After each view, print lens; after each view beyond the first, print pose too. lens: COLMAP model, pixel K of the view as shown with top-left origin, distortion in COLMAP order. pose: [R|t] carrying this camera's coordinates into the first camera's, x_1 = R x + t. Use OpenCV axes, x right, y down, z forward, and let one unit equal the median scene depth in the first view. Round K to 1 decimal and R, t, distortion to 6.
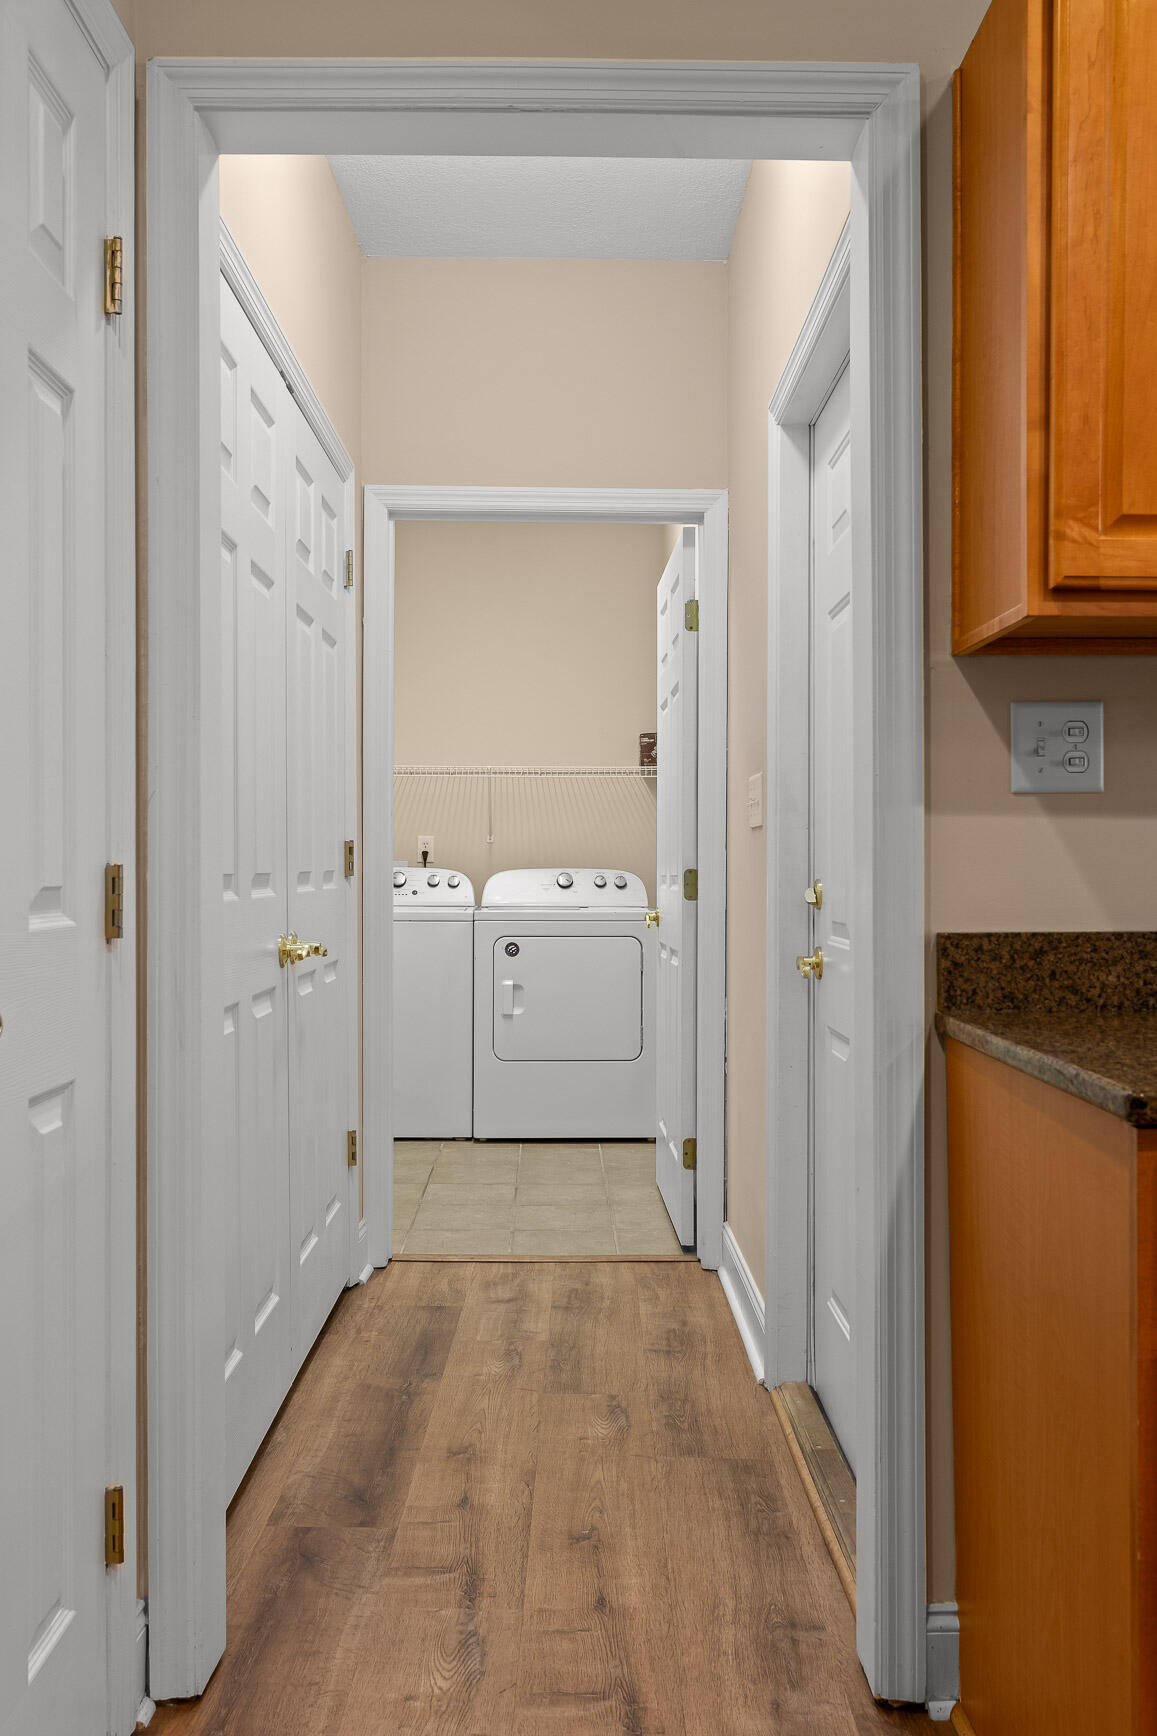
lens RADIAL K [[1443.0, 0, 584.1], [0, 1443.0, 866.4], [0, 0, 1]] dist [0.001935, -0.001152]
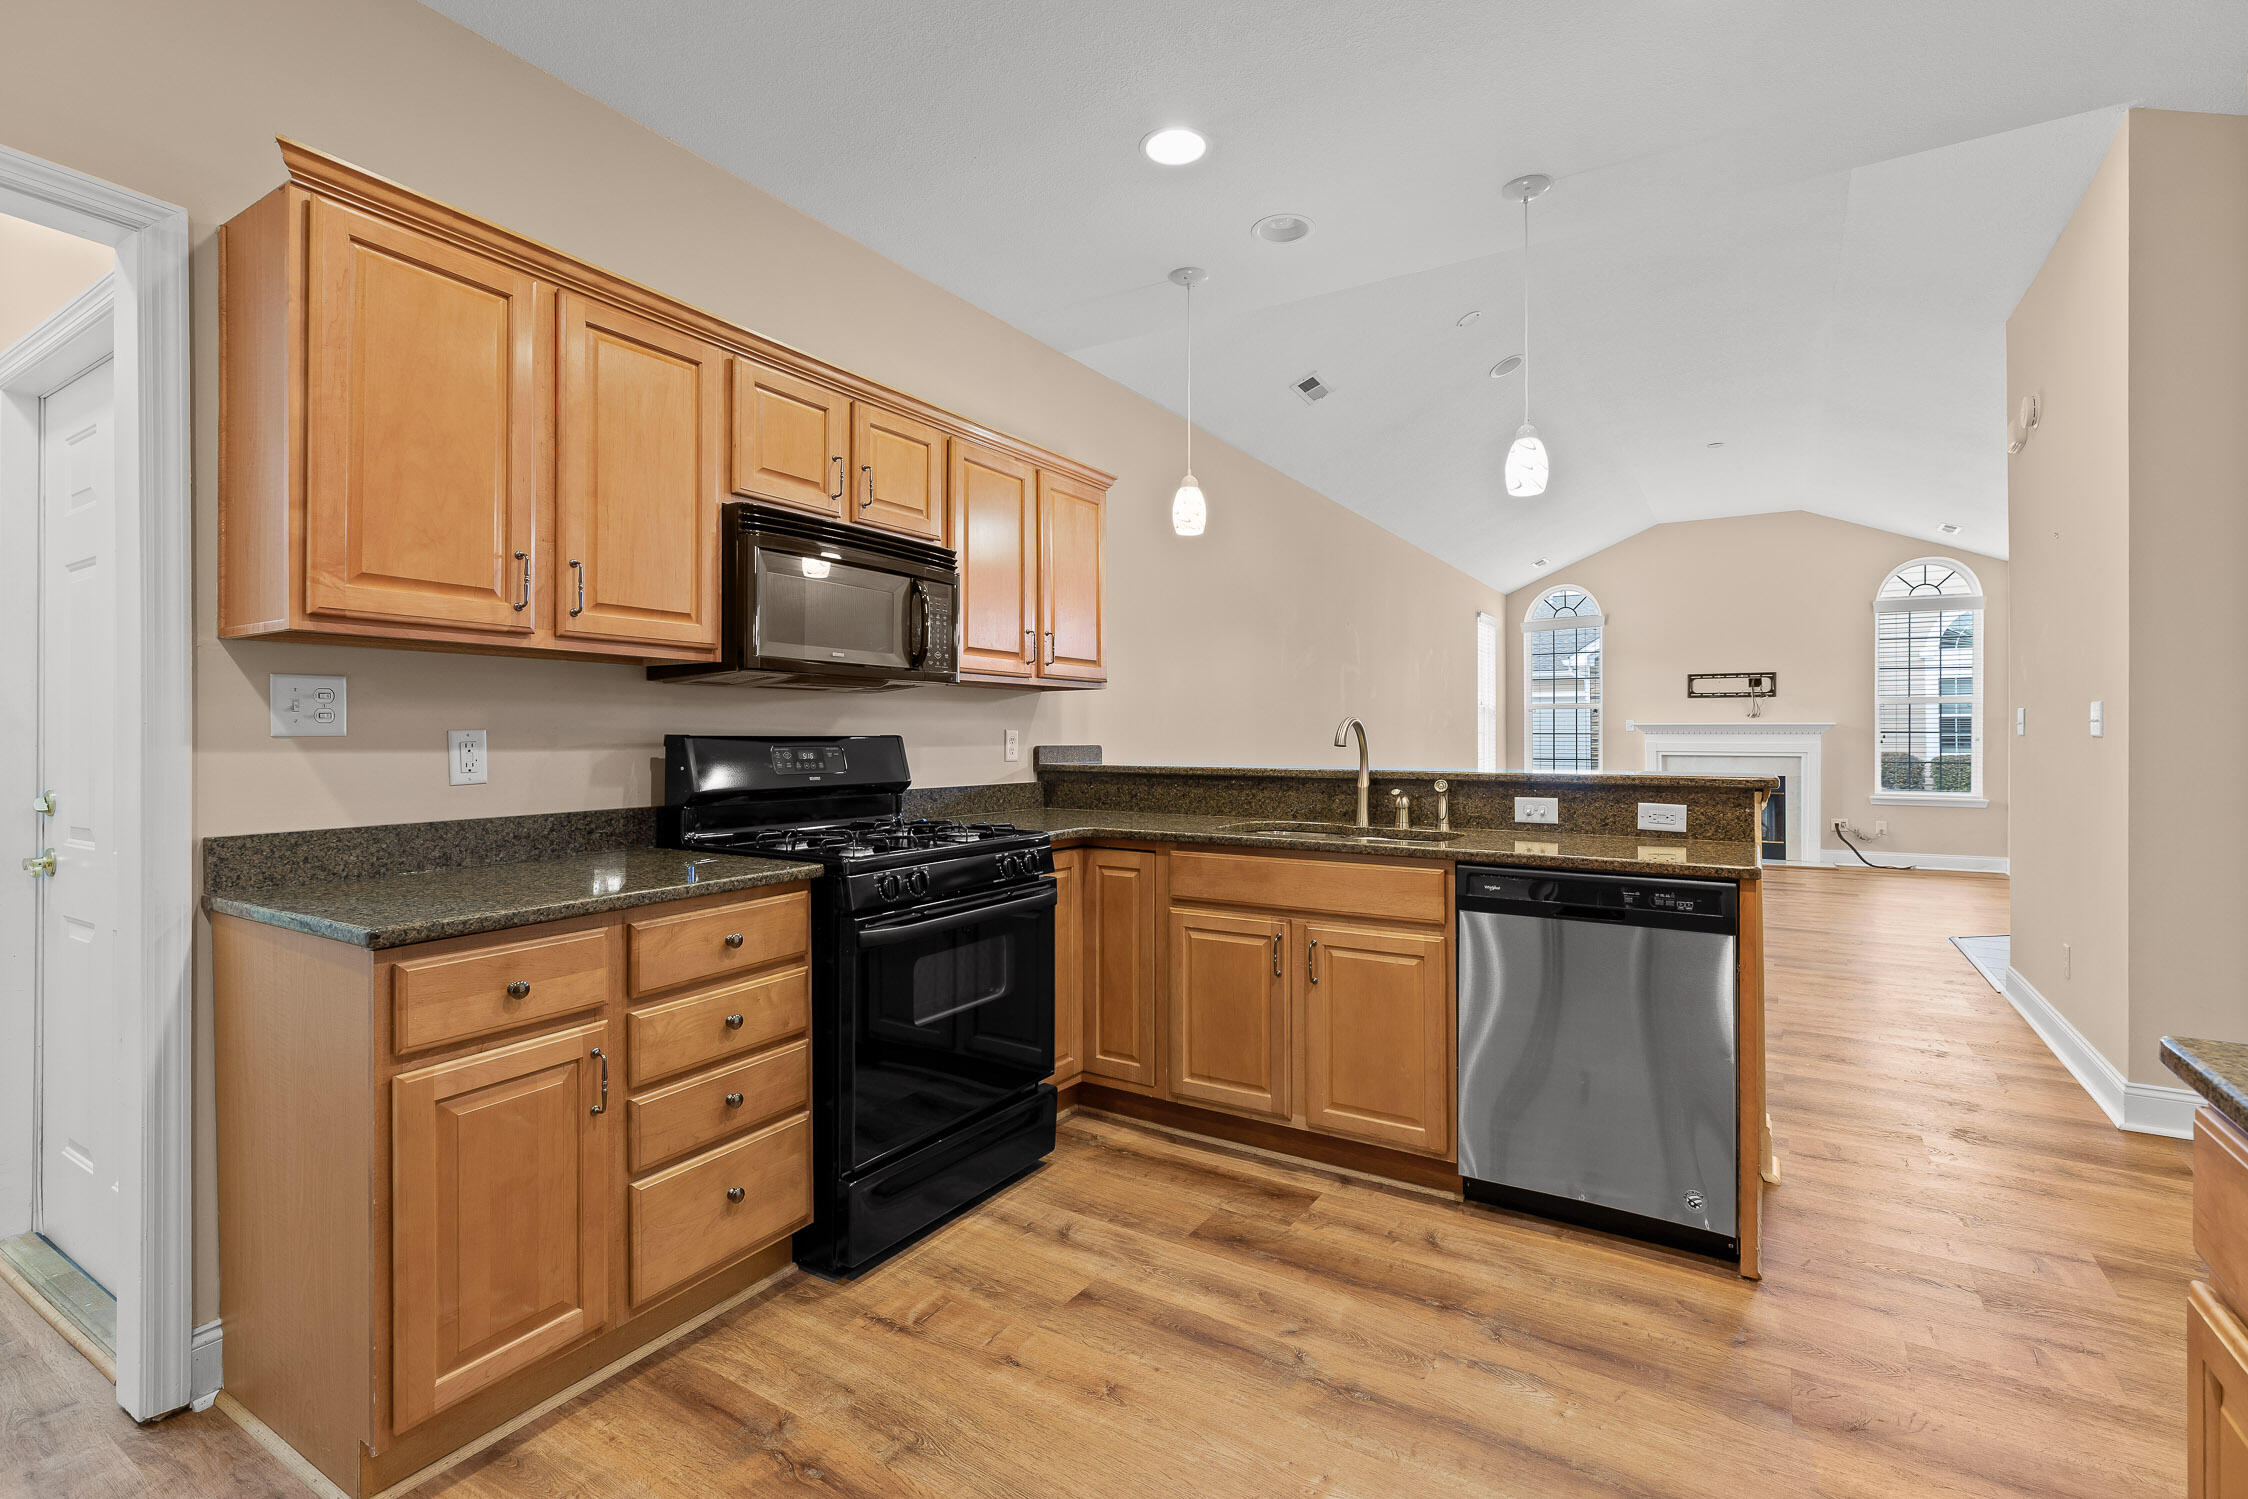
lens RADIAL K [[1021.4, 0, 1123.6], [0, 1021.4, 729.8], [0, 0, 1]] dist [-0.001144, 0.002308]
pose [[0.536513, 0.003586, 0.843884, -0.110191], [0.005942, 0.999950, -0.008027, -0.044379], [-0.843871, 0.009321, 0.536465, -0.272094]]
